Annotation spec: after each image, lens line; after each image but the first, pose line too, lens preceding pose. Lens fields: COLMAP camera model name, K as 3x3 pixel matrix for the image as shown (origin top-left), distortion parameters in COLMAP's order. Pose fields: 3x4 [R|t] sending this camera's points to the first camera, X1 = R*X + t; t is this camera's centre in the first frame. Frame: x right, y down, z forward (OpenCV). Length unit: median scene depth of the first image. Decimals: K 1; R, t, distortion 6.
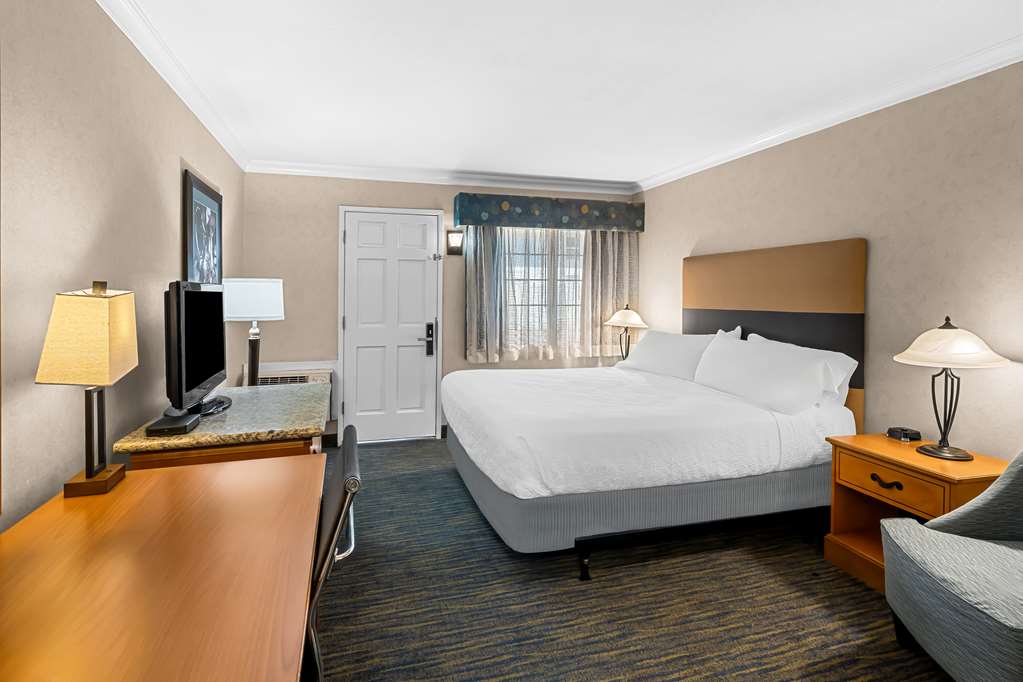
lens RADIAL K [[525.9, 0, 516.3], [0, 525.9, 315.2], [0, 0, 1]] dist [-0.000941, 0.000242]
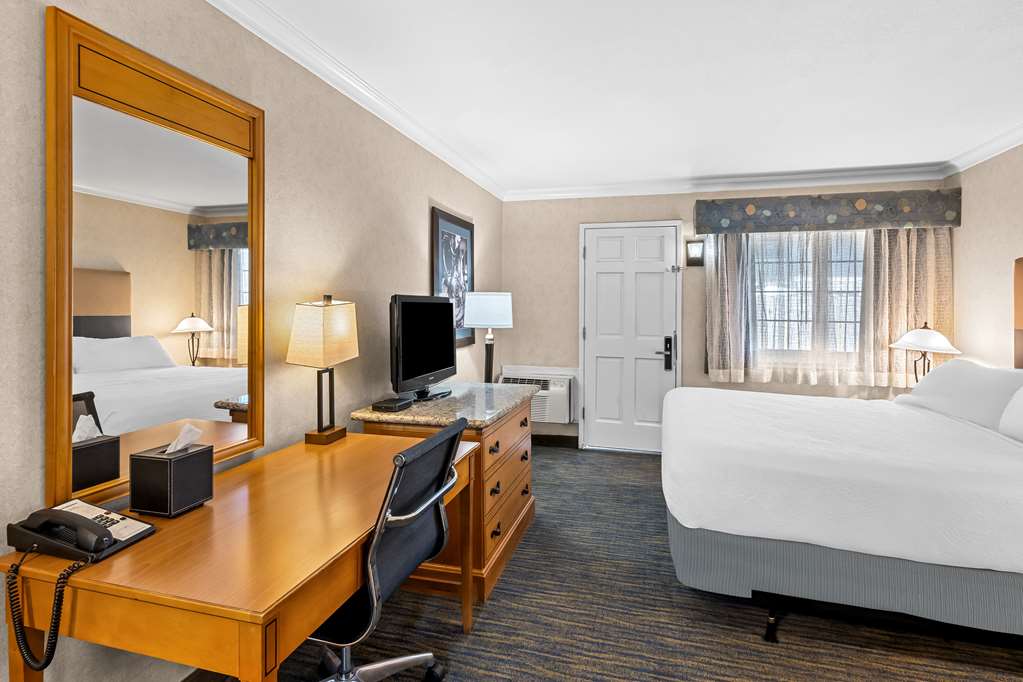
lens RADIAL K [[523.5, 0, 510.6], [0, 523.5, 326.0], [0, 0, 1]] dist [-0.000092, 0.000648]
pose [[0.839232, 0.027335, -0.543085, 0.154577], [-0.029716, 0.999549, 0.004389, -0.000602], [0.542960, 0.012455, 0.839666, 0.032955]]
